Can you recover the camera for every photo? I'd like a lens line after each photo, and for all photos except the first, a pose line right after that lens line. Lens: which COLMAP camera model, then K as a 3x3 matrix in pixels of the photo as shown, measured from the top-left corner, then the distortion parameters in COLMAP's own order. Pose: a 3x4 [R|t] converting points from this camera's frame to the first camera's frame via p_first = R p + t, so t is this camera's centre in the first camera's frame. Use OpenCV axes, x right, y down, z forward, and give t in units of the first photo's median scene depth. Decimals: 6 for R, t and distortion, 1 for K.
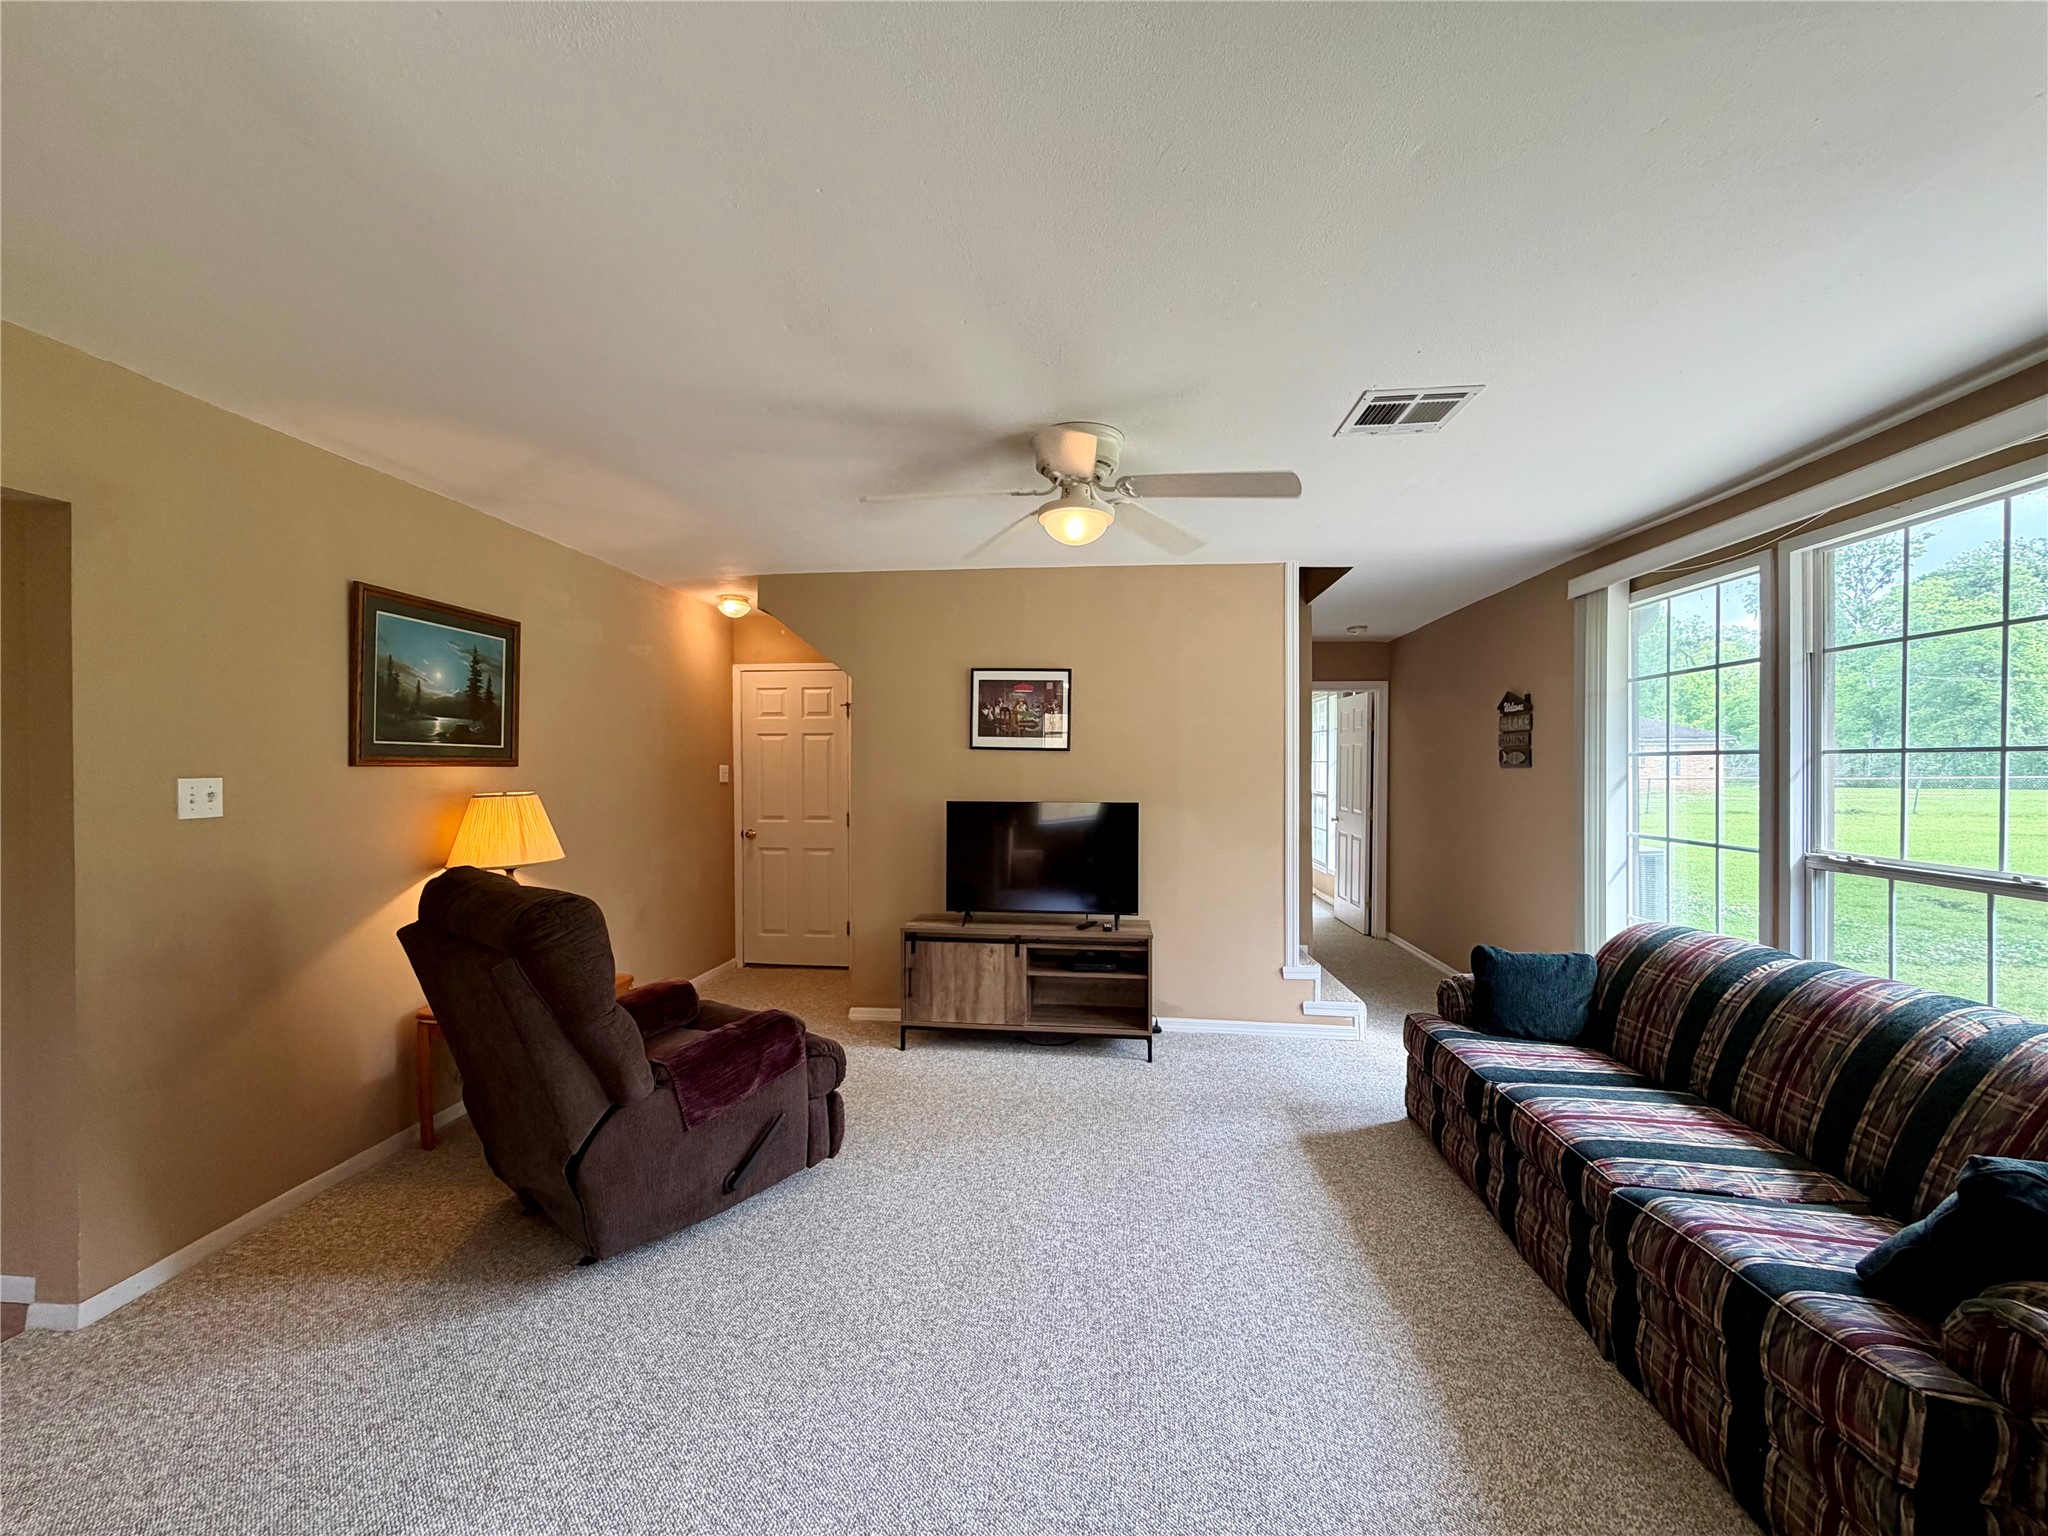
lens RADIAL K [[816.8, 0, 1008.0], [0, 816.8, 773.1], [0, 0, 1]] dist [0.000596, 0.000047]
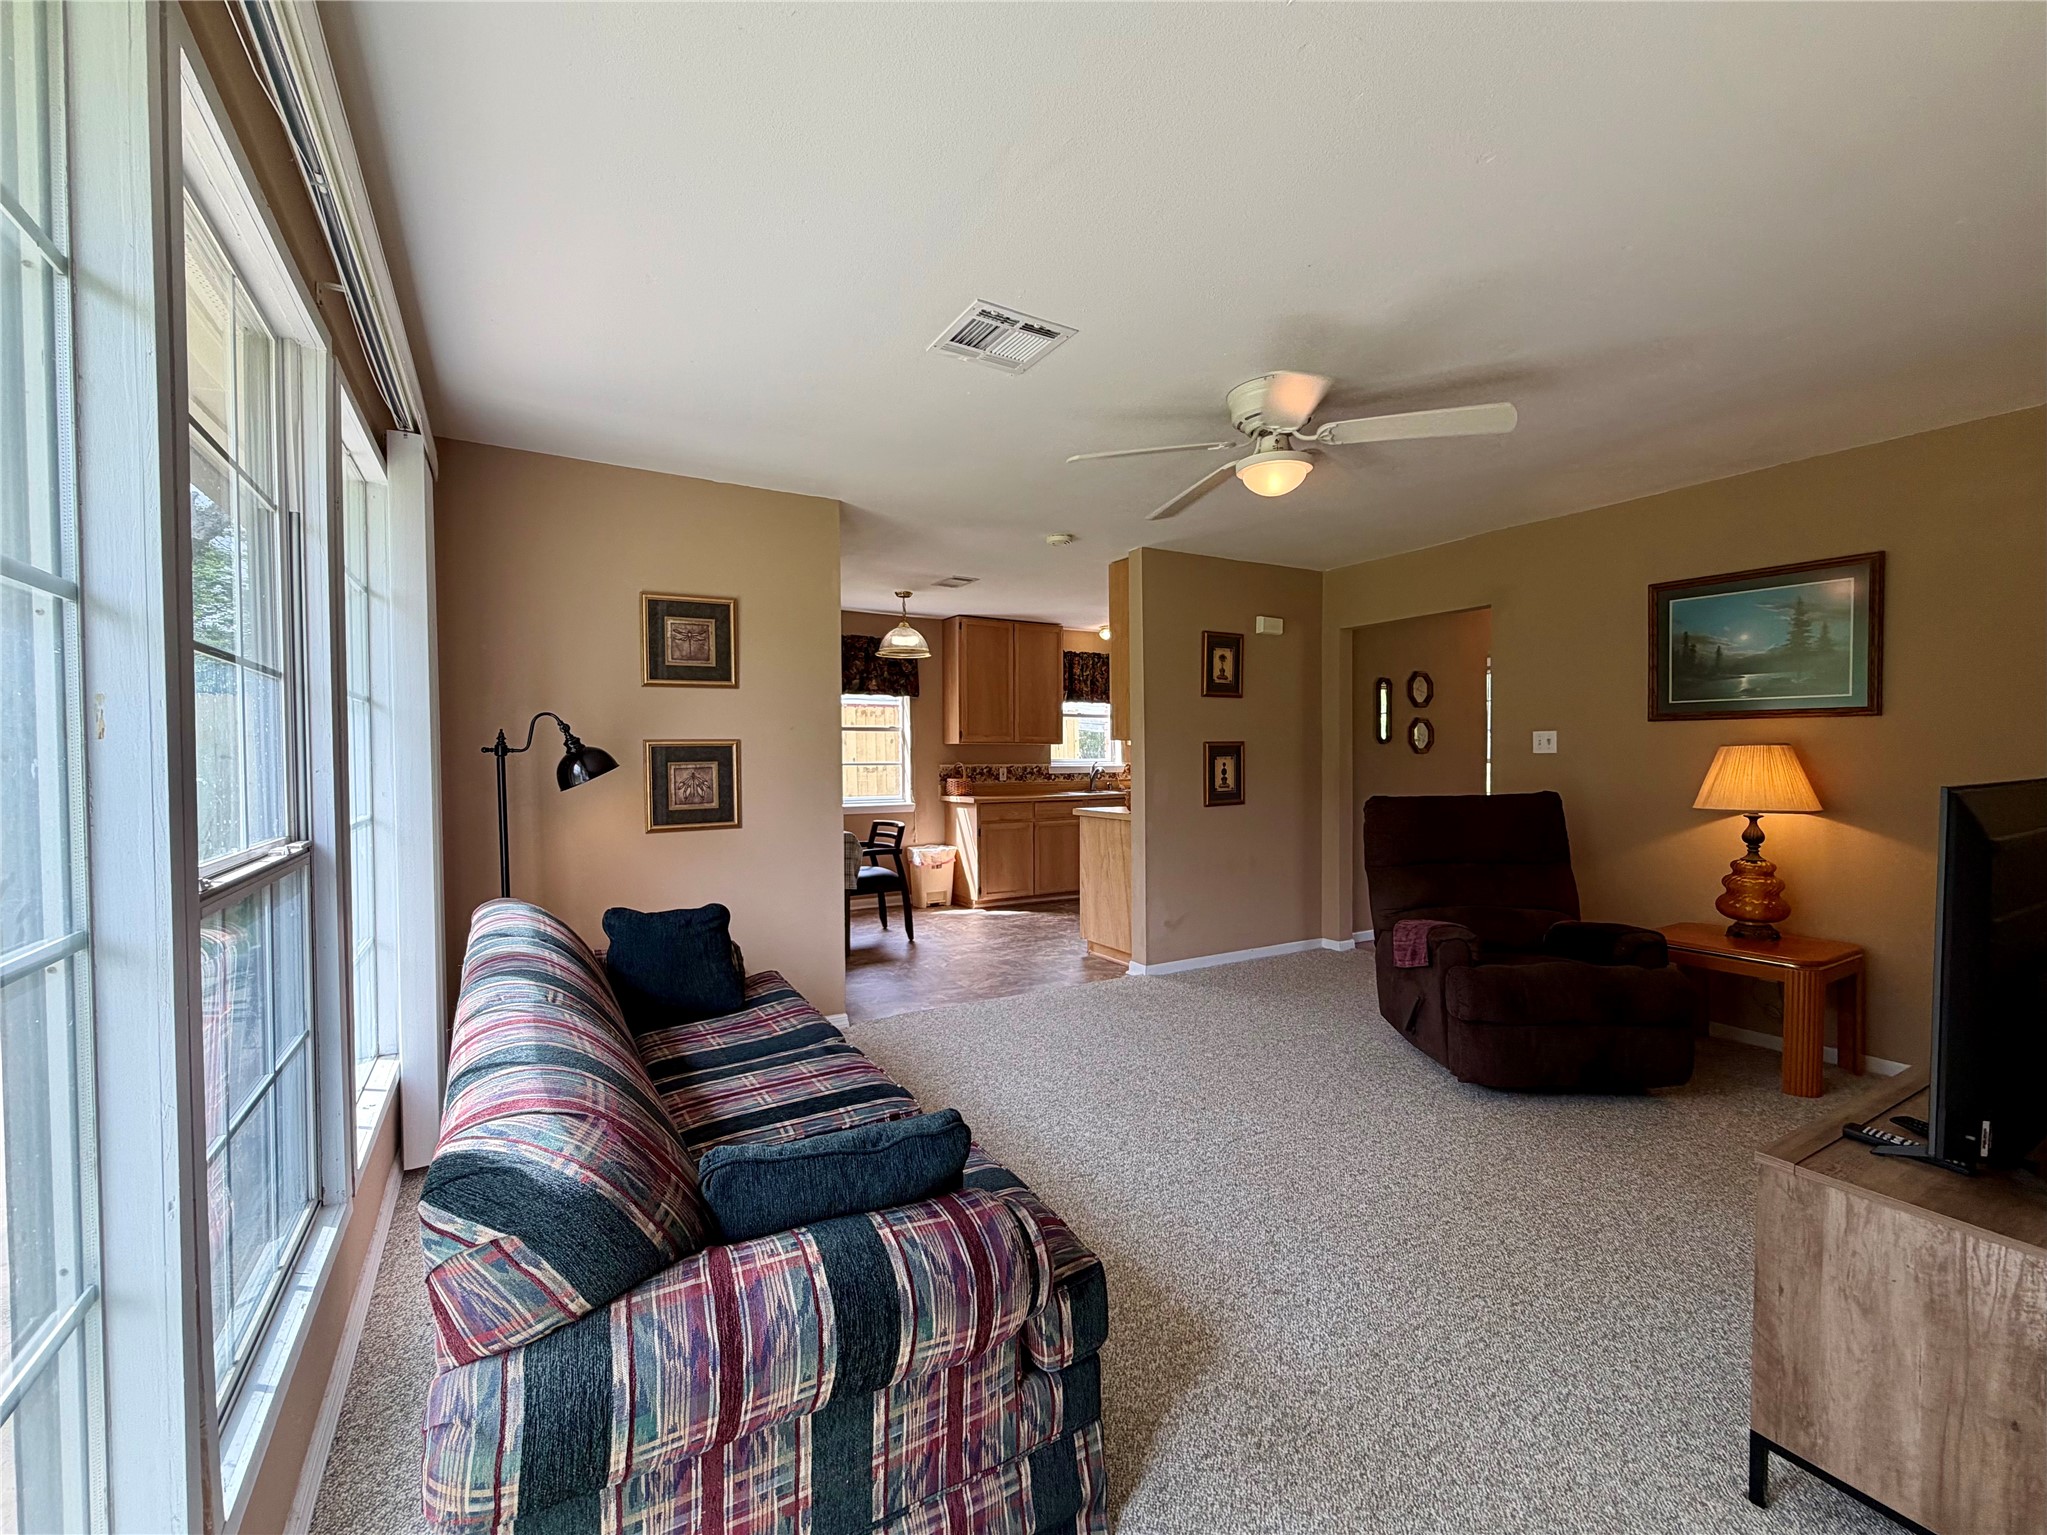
lens RADIAL K [[816.4, 0, 1007.5], [0, 816.4, 772.6], [0, 0, 1]] dist [0.000596, 0.000047]
pose [[-0.806827, 0.022805, -0.590347, 0.817940], [0.001065, 0.999309, 0.037149, 0.023479], [0.590786, 0.029344, -0.806294, 1.392092]]
